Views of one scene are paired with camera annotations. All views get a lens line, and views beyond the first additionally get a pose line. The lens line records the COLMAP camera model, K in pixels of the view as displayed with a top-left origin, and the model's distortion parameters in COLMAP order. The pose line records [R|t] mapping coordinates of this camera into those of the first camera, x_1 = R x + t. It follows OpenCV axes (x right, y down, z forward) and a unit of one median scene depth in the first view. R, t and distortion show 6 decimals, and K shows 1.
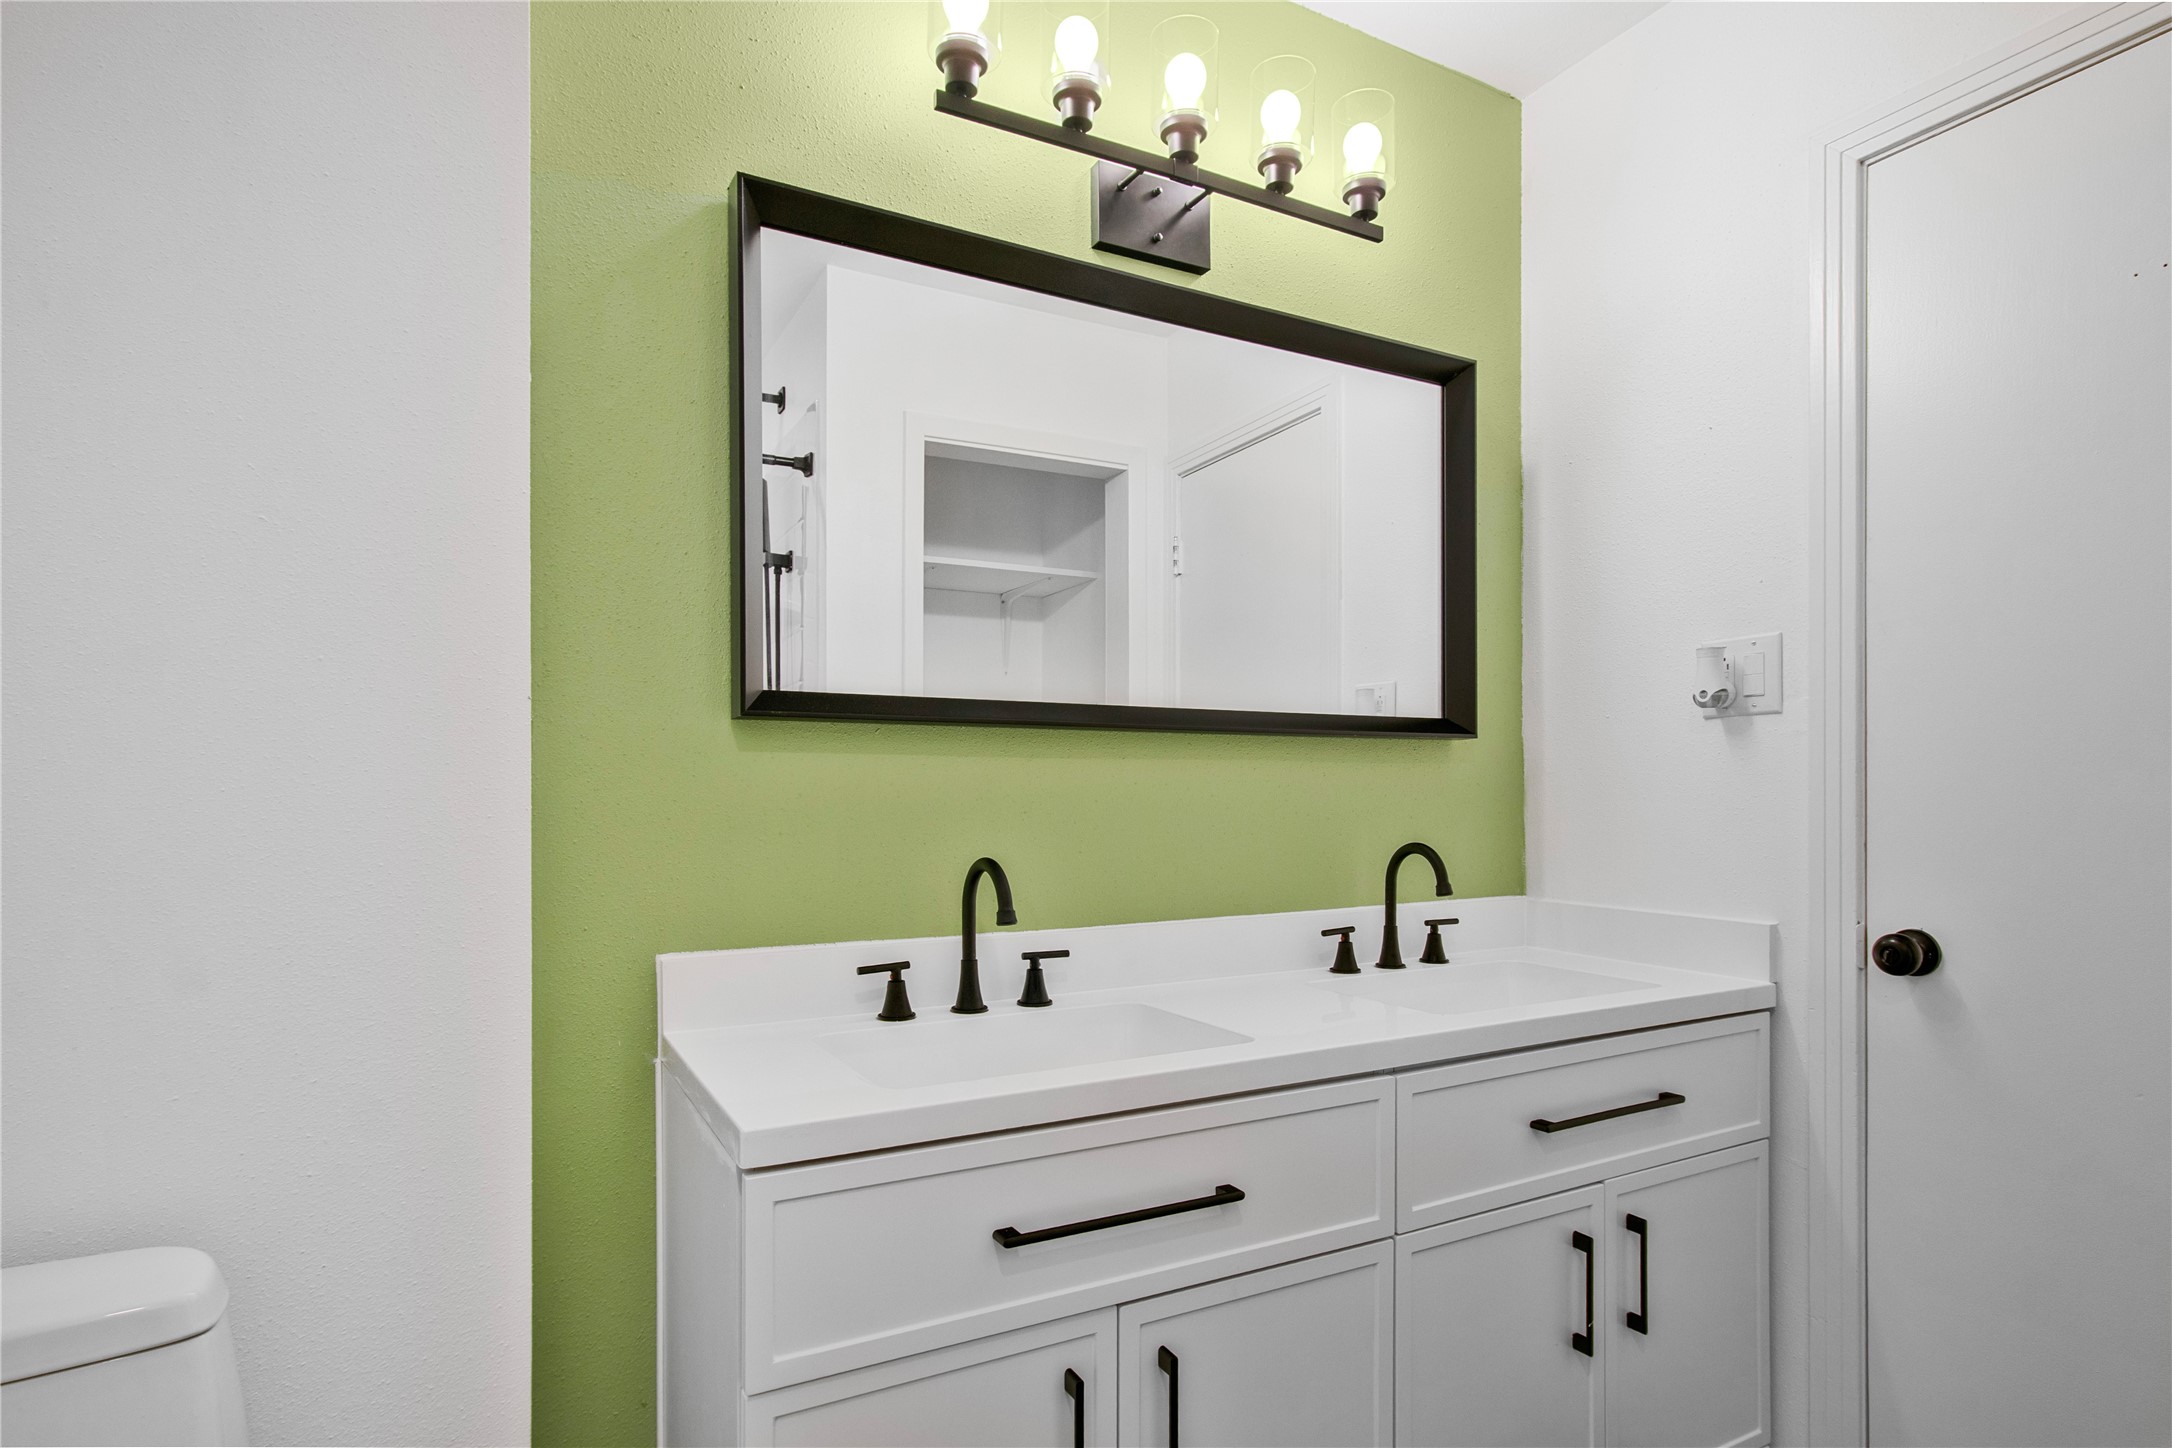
lens RADIAL K [[1142.5, 0, 1071.0], [0, 1142.5, 782.9], [0, 0, 1]] dist [-0.021746, 0.029194]
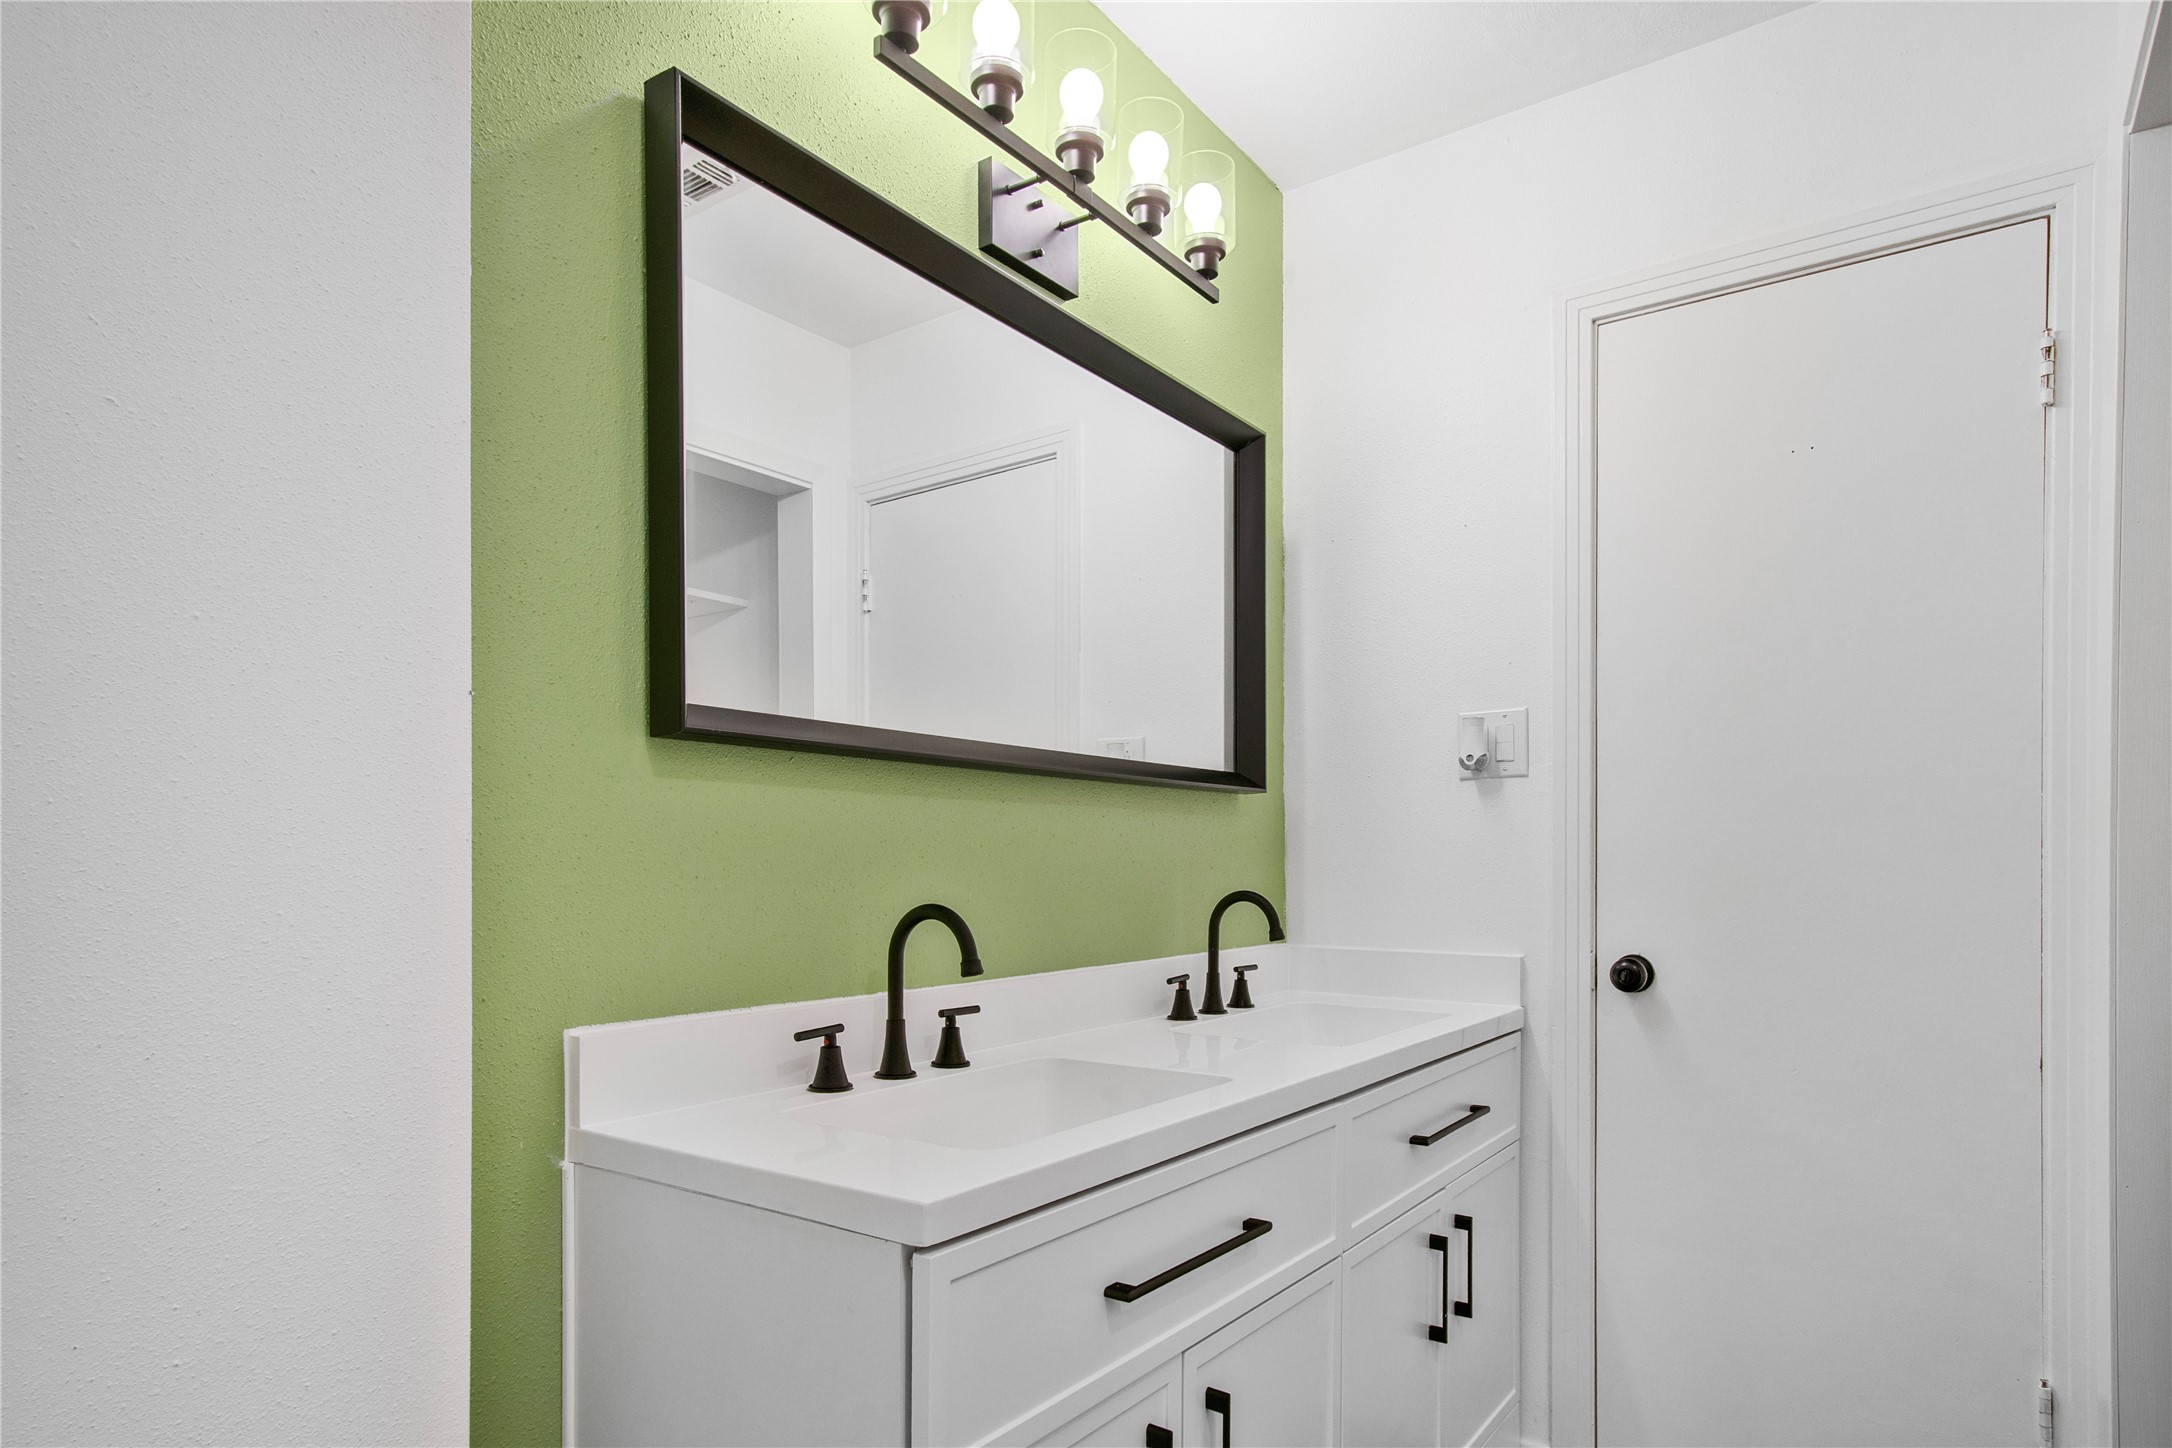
lens RADIAL K [[1234.1, 0, 1085.5], [0, 1234.1, 859.4], [0, 0, 1]] dist [-0.001591, -0.000346]
pose [[0.898991, 0.004337, 0.437946, -0.334714], [-0.006873, 0.999968, 0.004207, 0.021389], [-0.437914, -0.006792, 0.898991, 0.057489]]
